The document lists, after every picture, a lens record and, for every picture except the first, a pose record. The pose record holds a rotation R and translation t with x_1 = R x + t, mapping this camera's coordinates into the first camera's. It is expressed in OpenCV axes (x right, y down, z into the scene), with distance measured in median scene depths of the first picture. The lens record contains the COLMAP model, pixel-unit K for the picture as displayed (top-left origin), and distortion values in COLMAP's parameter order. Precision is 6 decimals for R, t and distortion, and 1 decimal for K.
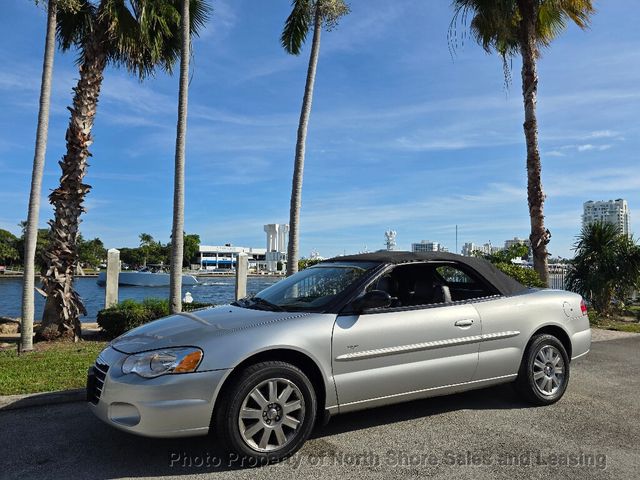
lens RADIAL K [[428.2, 0, 323.1], [0, 428.2, 244.9], [0, 0, 1]] dist [0.072239, -0.072212]
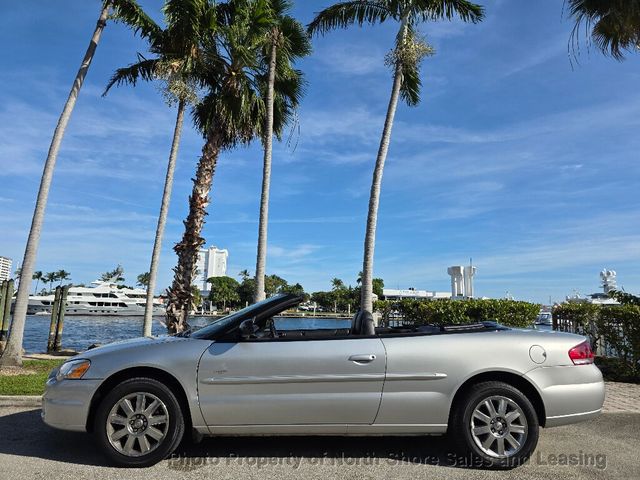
lens RADIAL K [[425.3, 0, 322.0], [0, 425.3, 243.1], [0, 0, 1]] dist [0.091808, -0.099601]
pose [[0.907714, -0.052208, -0.416330, 0.274385], [0.007690, 0.994132, -0.107899, 0.012282], [0.419520, 0.094740, 0.902789, 0.035139]]
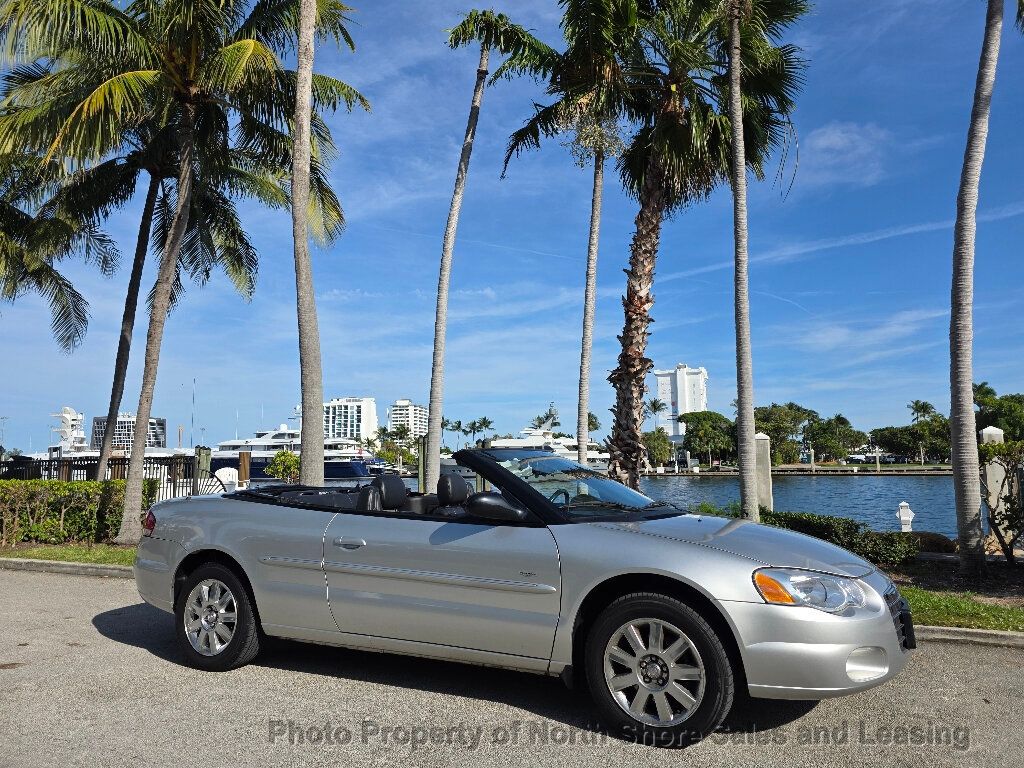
lens RADIAL K [[680.5, 0, 515.2], [0, 680.5, 389.0], [0, 0, 1]] dist [0.091808, -0.099601]
pose [[0.596520, -0.103450, -0.795903, 0.306322], [0.063181, 0.994634, -0.081927, 0.006767], [0.800107, -0.001415, 0.599855, 0.042183]]
